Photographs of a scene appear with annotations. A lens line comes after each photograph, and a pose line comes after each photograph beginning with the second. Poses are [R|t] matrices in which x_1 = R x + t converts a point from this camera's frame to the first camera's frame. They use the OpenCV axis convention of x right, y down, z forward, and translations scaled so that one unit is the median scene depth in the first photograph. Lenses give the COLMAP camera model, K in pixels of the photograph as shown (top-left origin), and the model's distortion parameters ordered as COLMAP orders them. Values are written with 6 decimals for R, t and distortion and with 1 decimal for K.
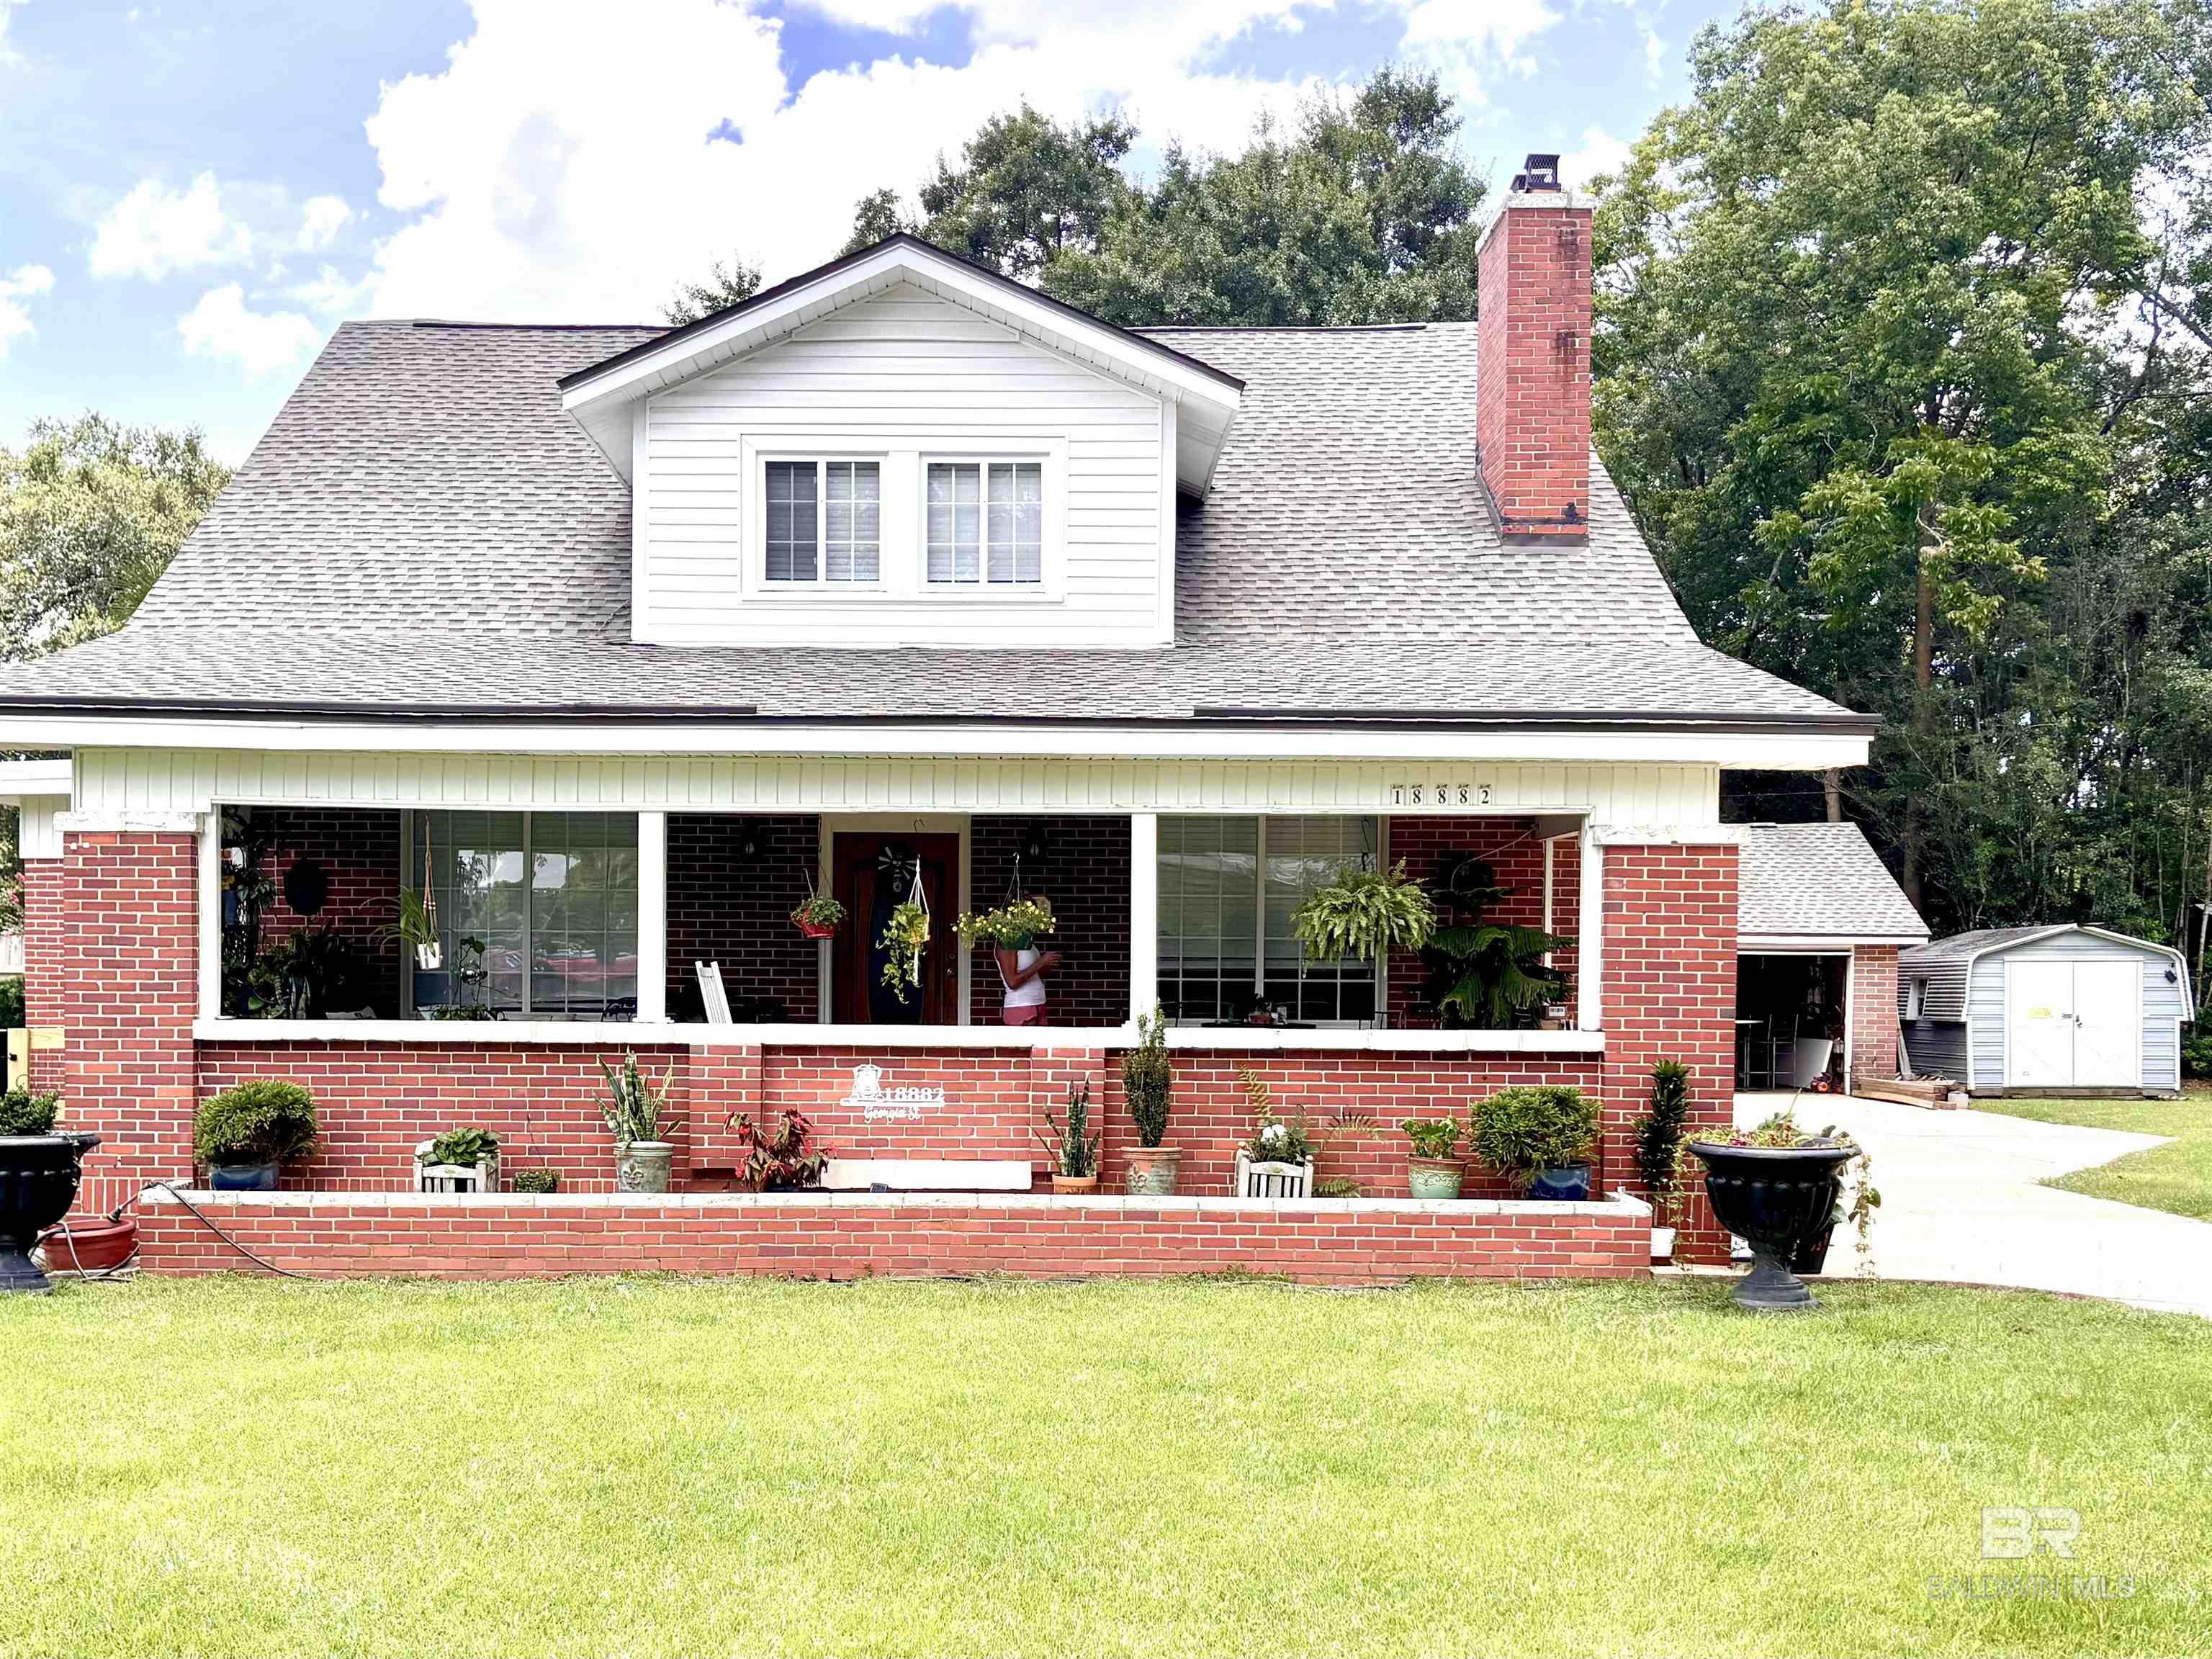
lens RADIAL K [[1689.4, 0, 1213.8], [0, 1689.4, 829.8], [0, 0, 1]] dist [0.032633, -0.005337]
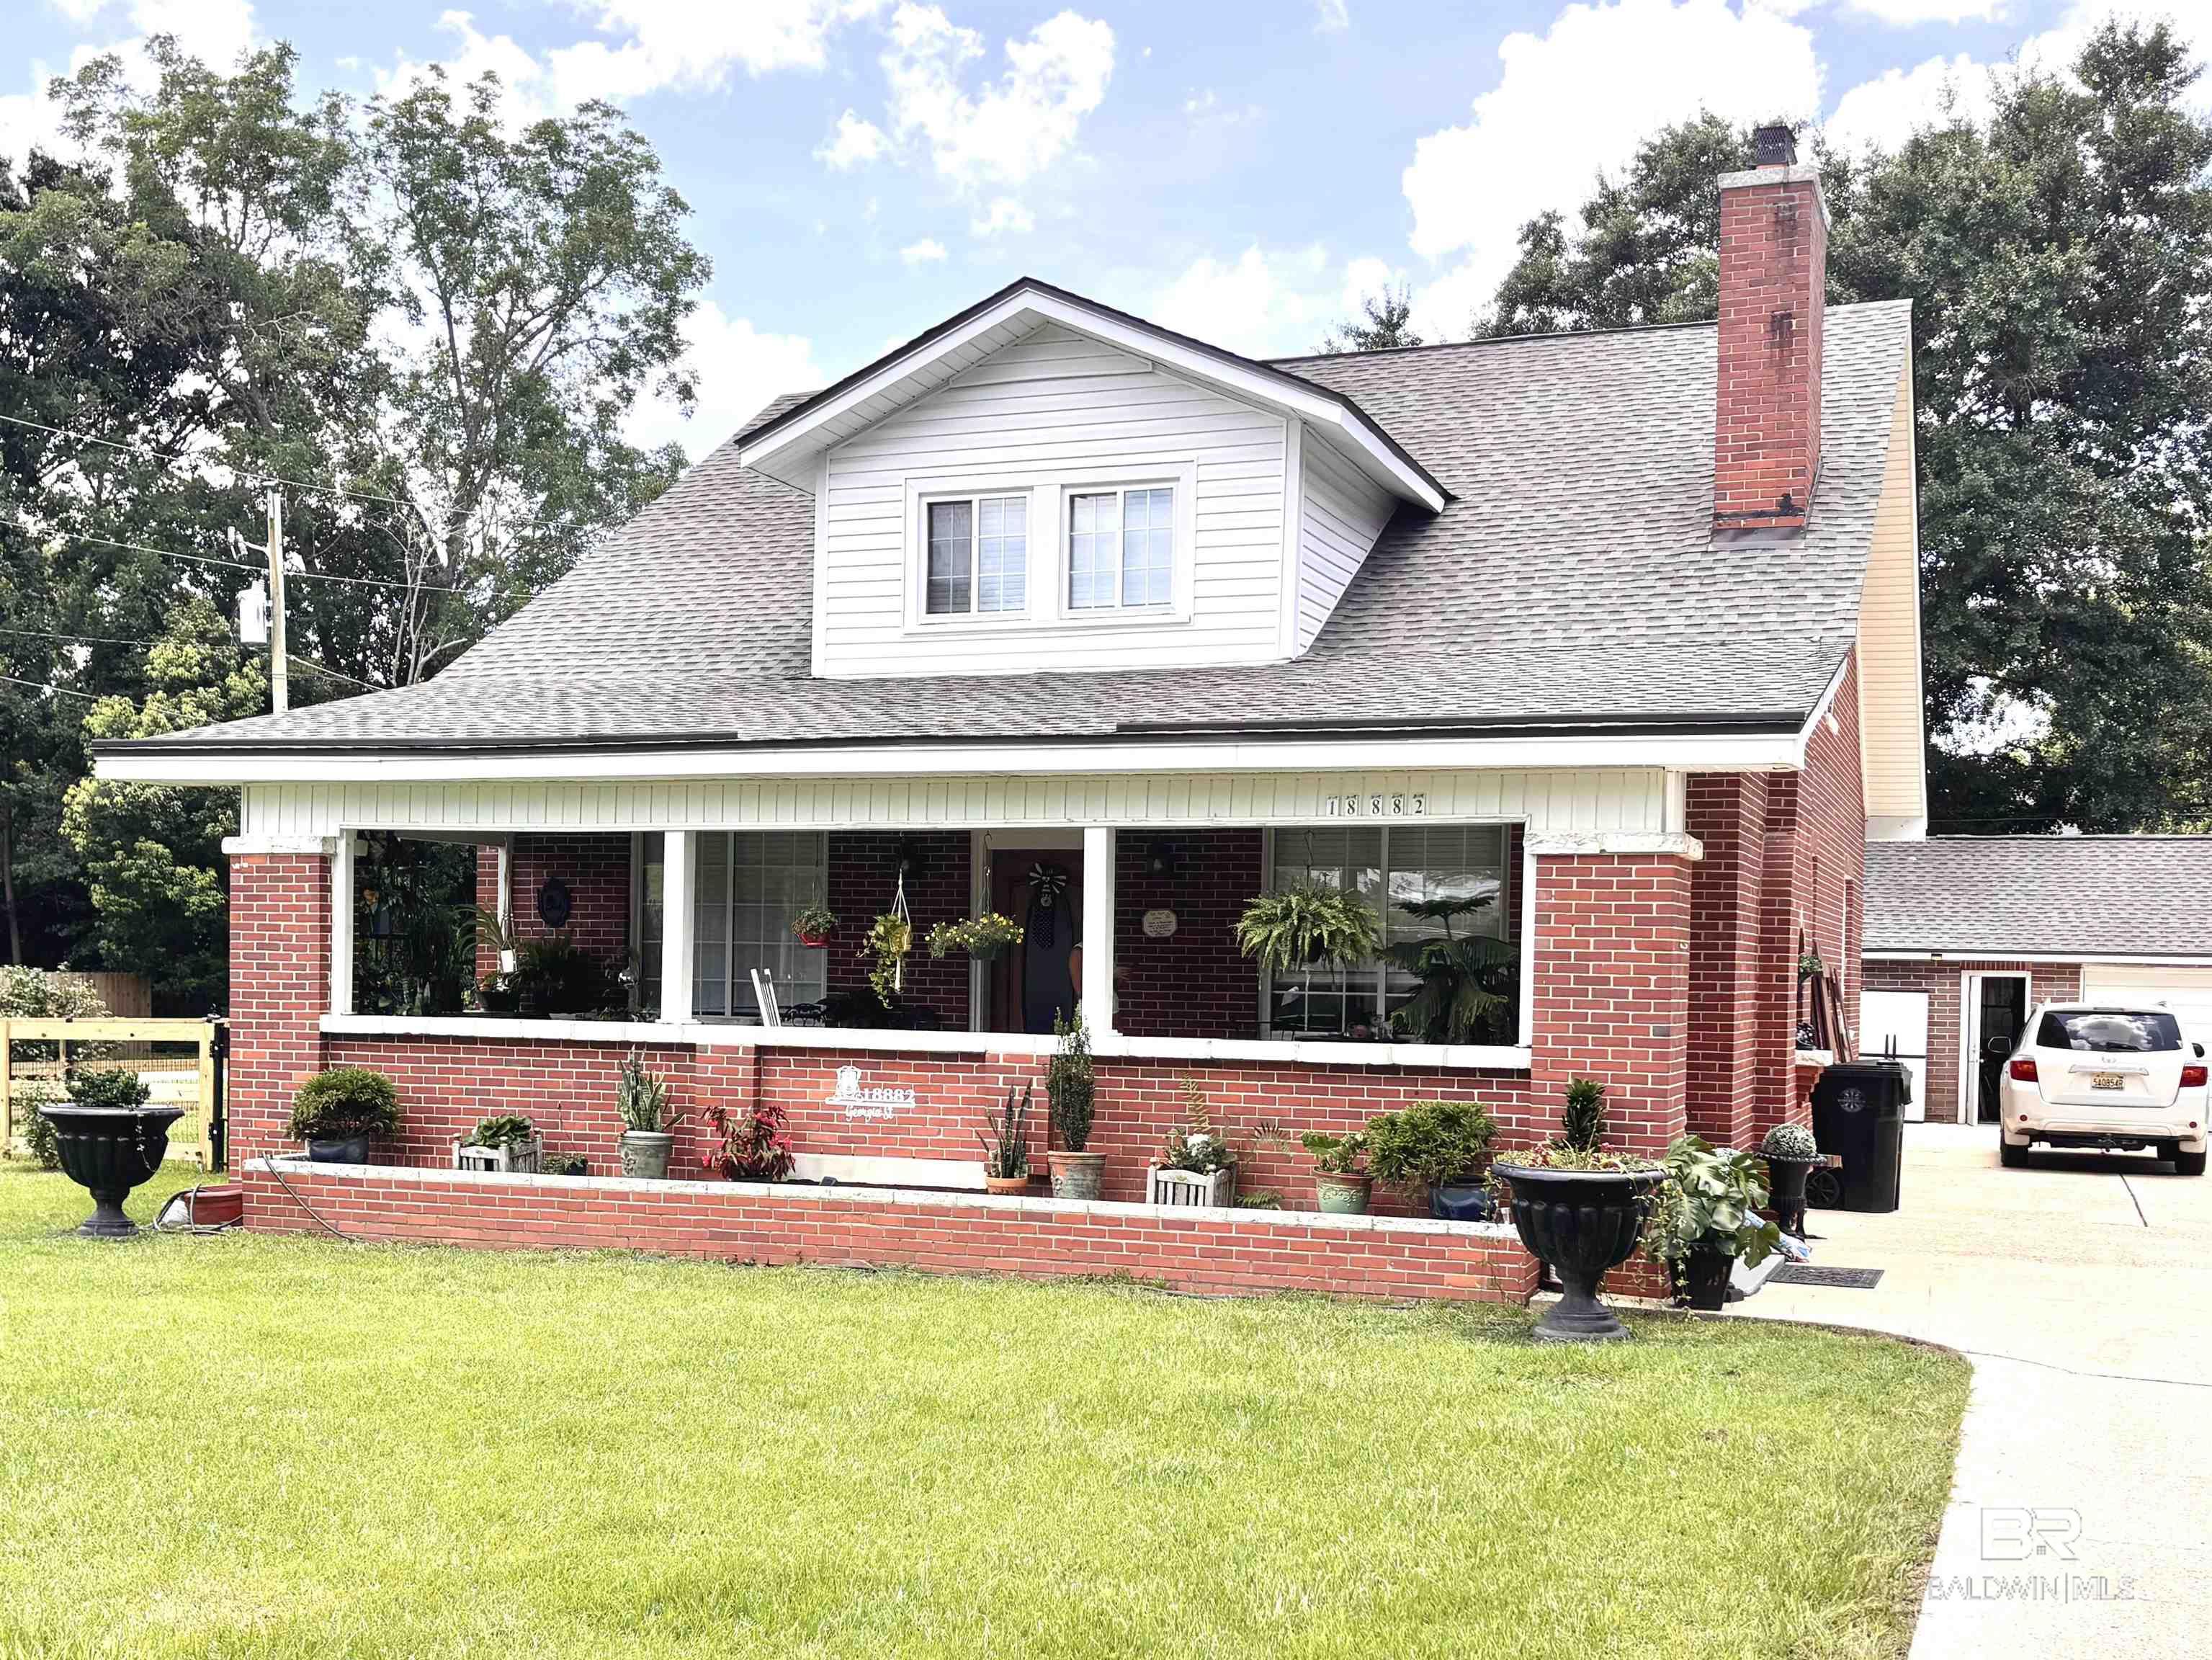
lens RADIAL K [[1689.6, 0, 1213.8], [0, 1689.6, 830.3], [0, 0, 1]] dist [0.032633, -0.005337]
pose [[0.970871, -0.011476, -0.239328, 0.278702], [0.009038, 0.999896, -0.011281, 0.004346], [0.239433, 0.008789, 0.970873, 0.018607]]
